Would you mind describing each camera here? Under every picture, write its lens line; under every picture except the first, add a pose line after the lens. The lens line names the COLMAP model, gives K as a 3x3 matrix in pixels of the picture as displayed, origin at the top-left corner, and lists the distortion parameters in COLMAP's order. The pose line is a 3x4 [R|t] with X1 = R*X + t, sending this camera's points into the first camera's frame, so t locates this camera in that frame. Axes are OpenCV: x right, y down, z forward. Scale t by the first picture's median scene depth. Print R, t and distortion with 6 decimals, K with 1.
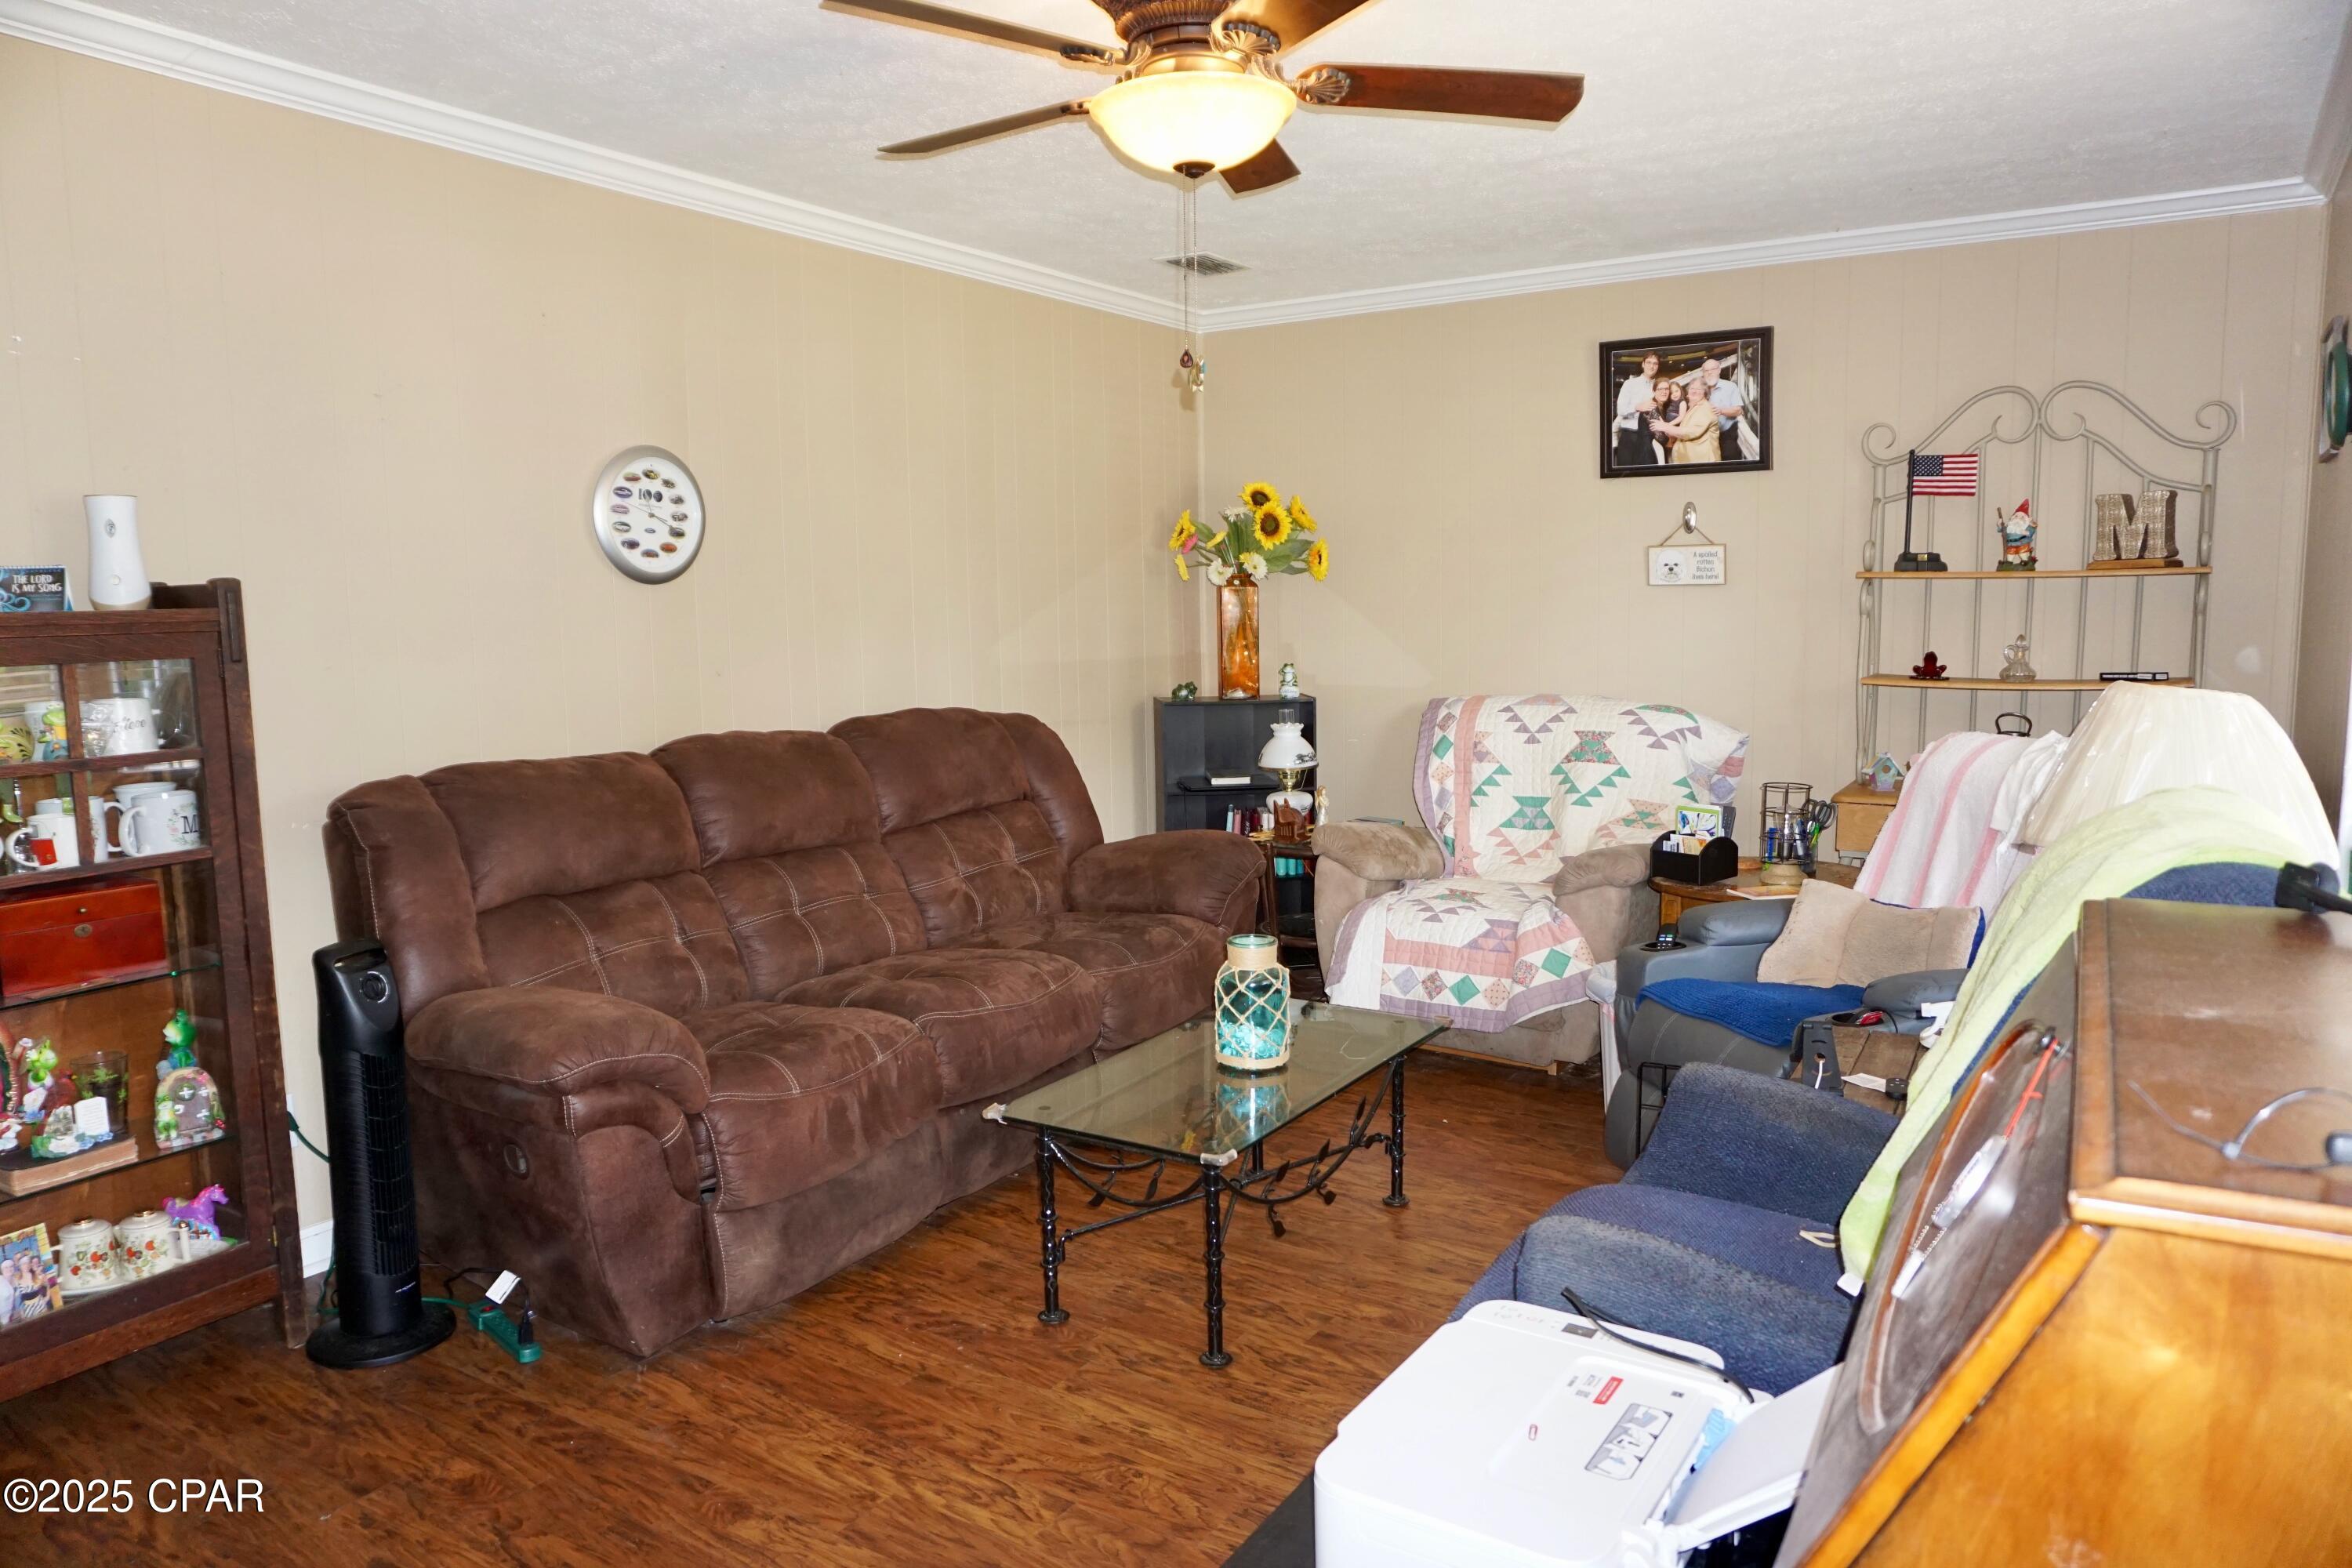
lens RADIAL K [[1533.2, 0, 1184.2], [0, 1533.2, 787.9], [0, 0, 1]] dist [-0.045084, 0.002783]
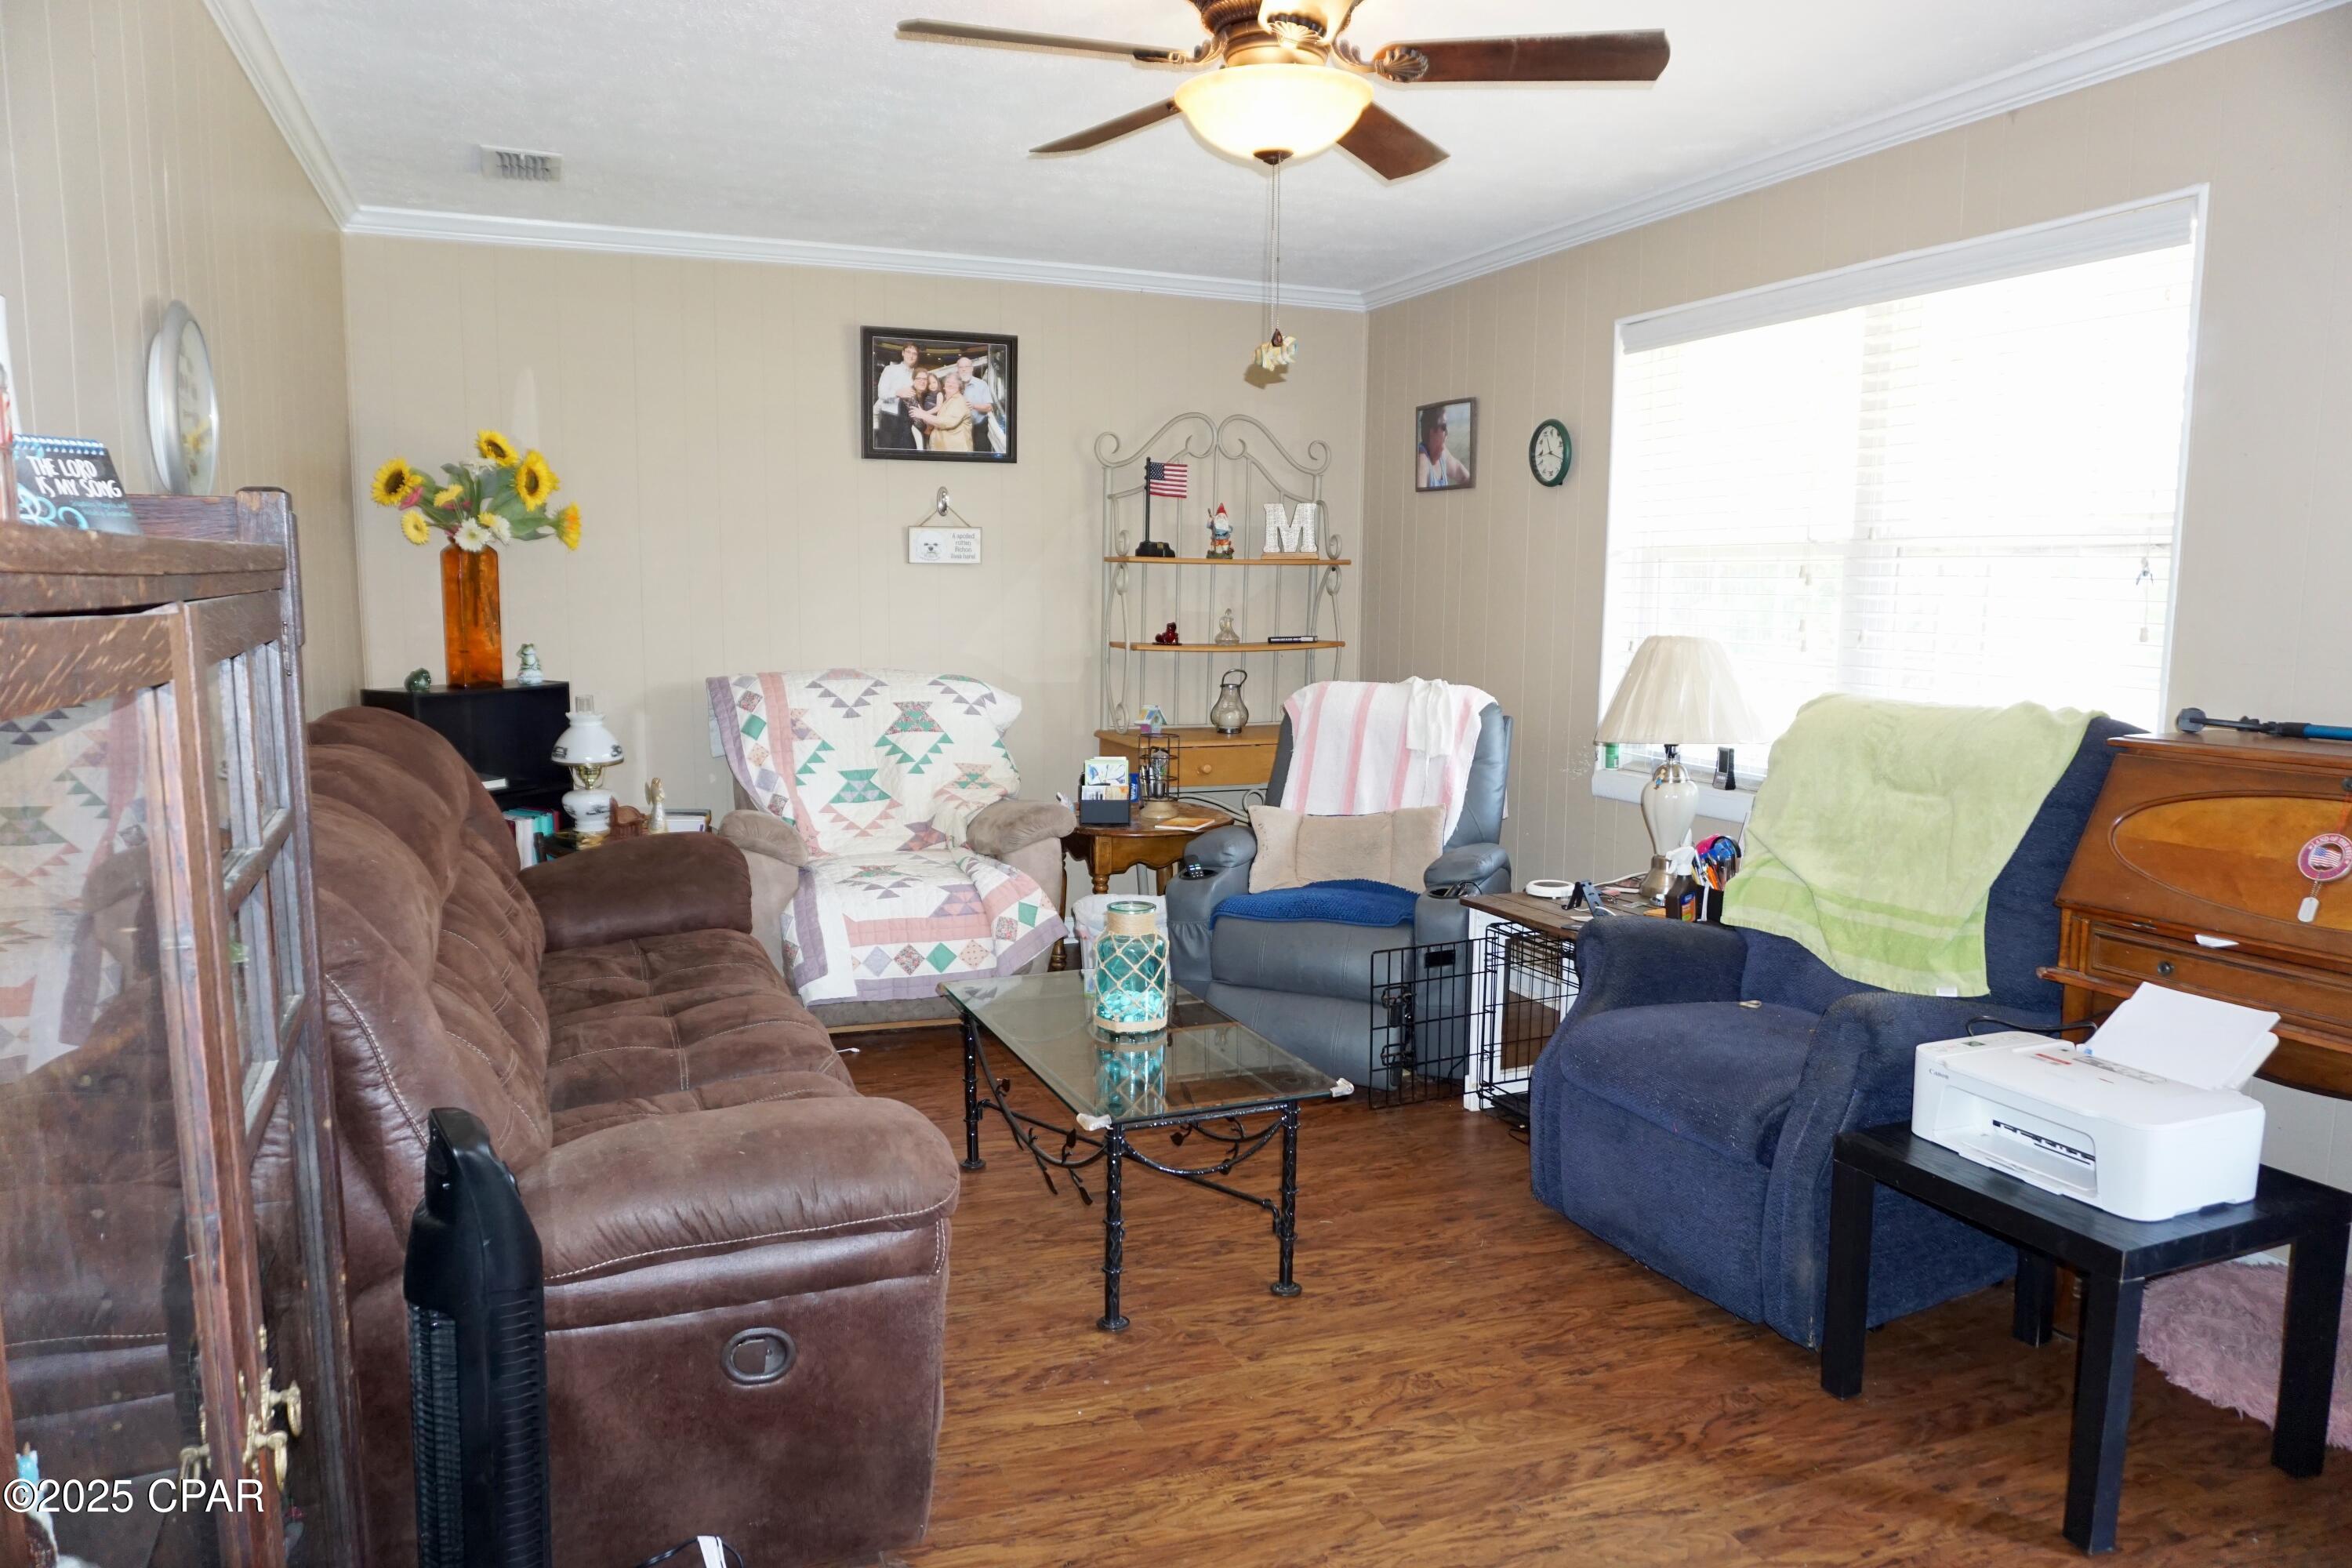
lens RADIAL K [[1533.2, 0, 1182.2], [0, 1533.2, 786.7], [0, 0, 1]] dist [-0.045084, 0.002783]
pose [[0.591207, -0.089034, 0.801590, -0.469291], [0.079687, 0.995473, 0.051797, -0.018955], [-0.802573, 0.033254, 0.595626, 0.230096]]
